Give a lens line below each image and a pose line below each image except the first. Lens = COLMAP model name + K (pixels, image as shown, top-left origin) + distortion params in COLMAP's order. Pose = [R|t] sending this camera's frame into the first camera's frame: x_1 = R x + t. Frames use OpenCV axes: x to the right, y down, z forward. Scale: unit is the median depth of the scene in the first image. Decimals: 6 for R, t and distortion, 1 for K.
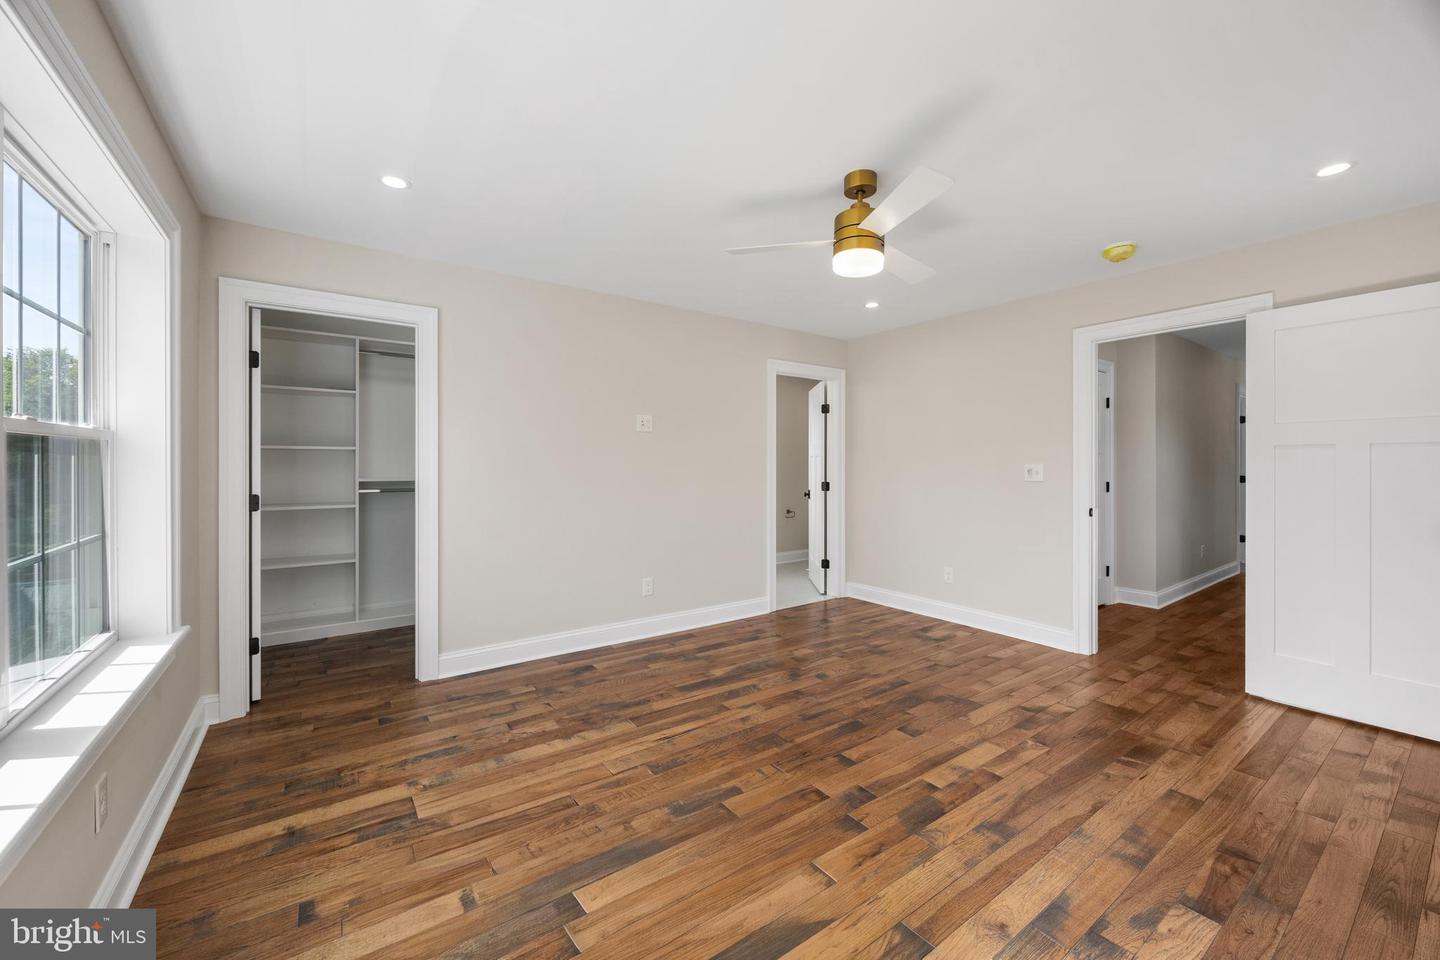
lens RADIAL K [[554.8, 0, 724.9], [0, 554.8, 468.7], [0, 0, 1]] dist [-0.001190, -0.000248]
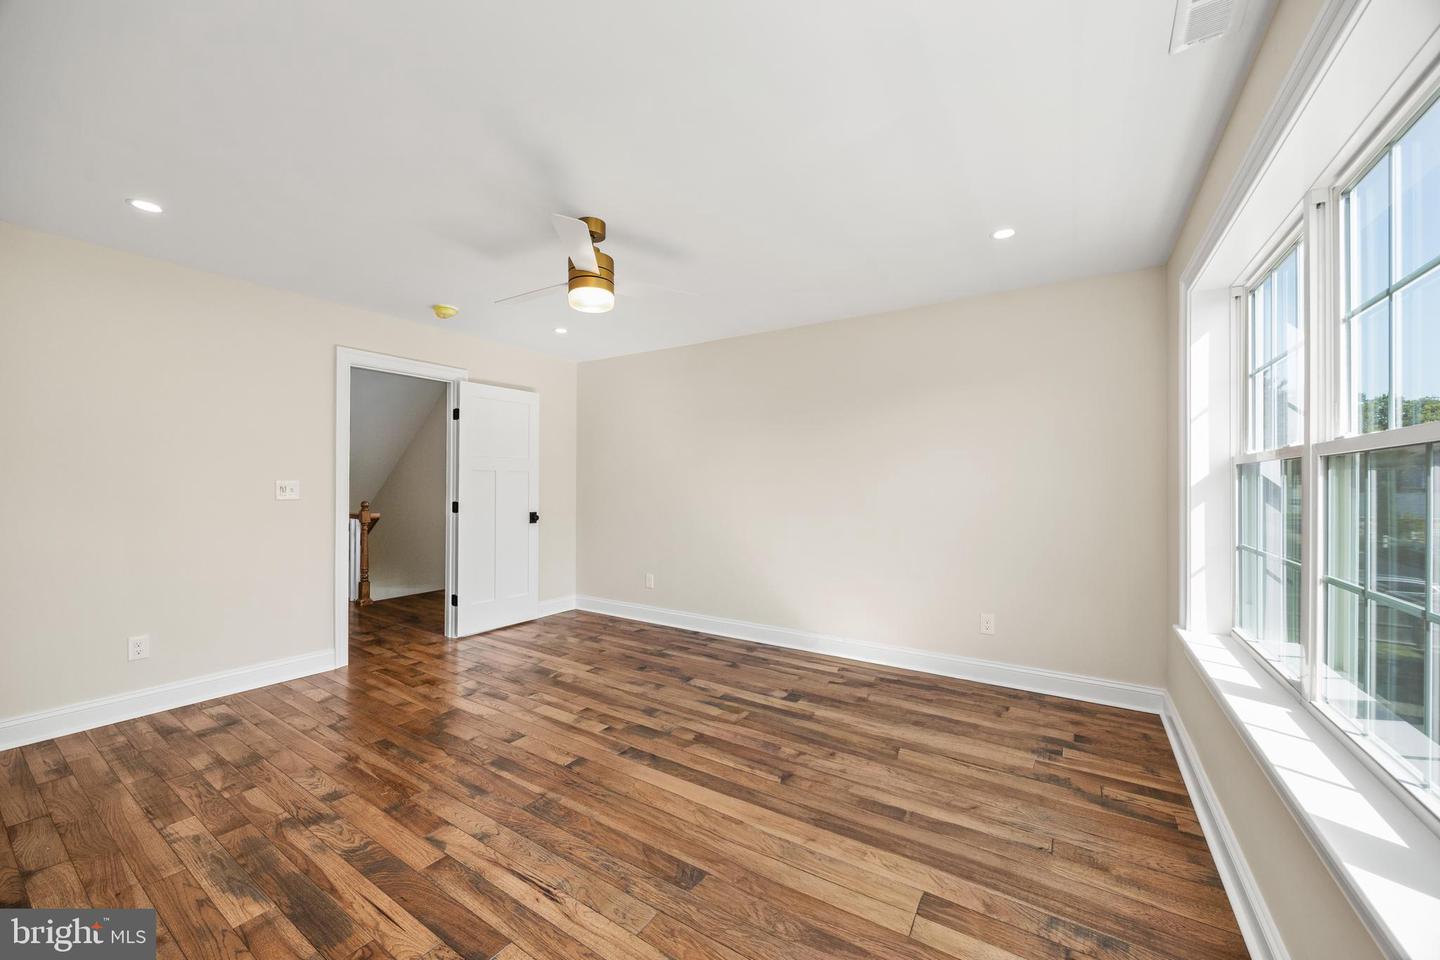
lens RADIAL K [[554.8, 0, 724.9], [0, 554.8, 468.7], [0, 0, 1]] dist [-0.001190, -0.000248]
pose [[-0.378052, 0.025368, 0.925437, -0.757205], [-0.002113, 0.999598, -0.028264, 0.001644], [-0.925782, -0.012641, -0.377846, 0.998349]]
